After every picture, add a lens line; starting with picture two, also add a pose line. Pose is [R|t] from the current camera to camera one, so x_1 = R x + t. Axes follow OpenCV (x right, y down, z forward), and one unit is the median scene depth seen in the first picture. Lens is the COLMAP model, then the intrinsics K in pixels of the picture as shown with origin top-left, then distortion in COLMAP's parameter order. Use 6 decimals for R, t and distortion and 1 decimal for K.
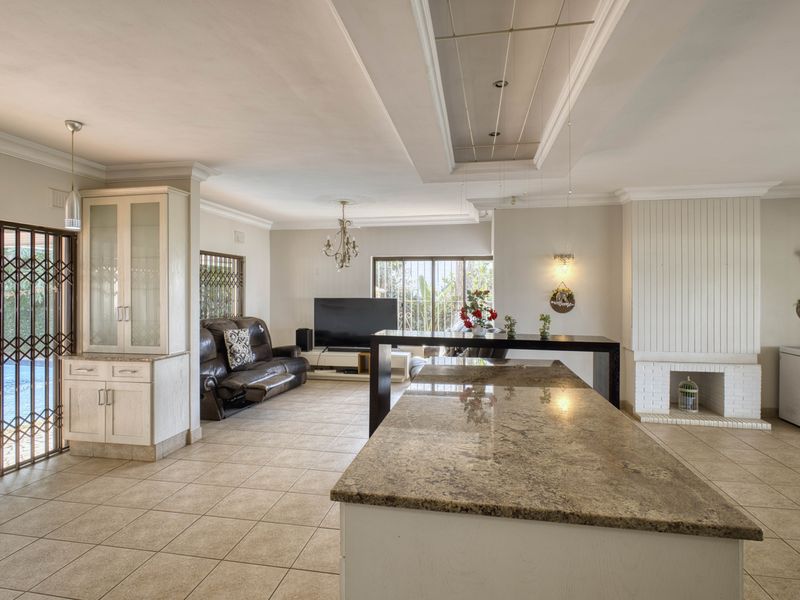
lens RADIAL K [[426.6, 0, 396.2], [0, 426.6, 292.0], [0, 0, 1]] dist [-0.004565, 0.001324]
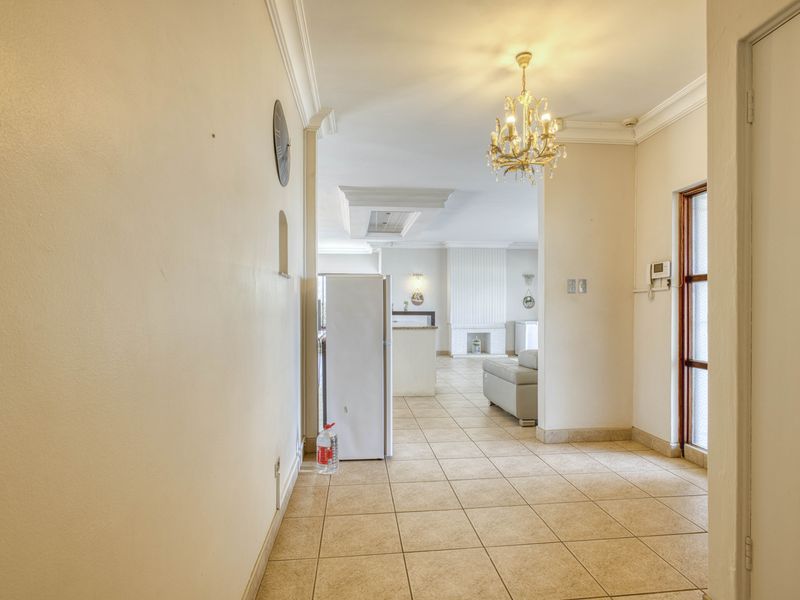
lens RADIAL K [[426.6, 0, 400.9], [0, 426.6, 304.6], [0, 0, 1]] dist [-0.004565, 0.001324]
pose [[0.956929, -0.001508, 0.290317, -0.243820], [0.003195, 0.999981, -0.005336, 0.061373], [-0.290303, 0.006034, 0.956916, -0.843414]]
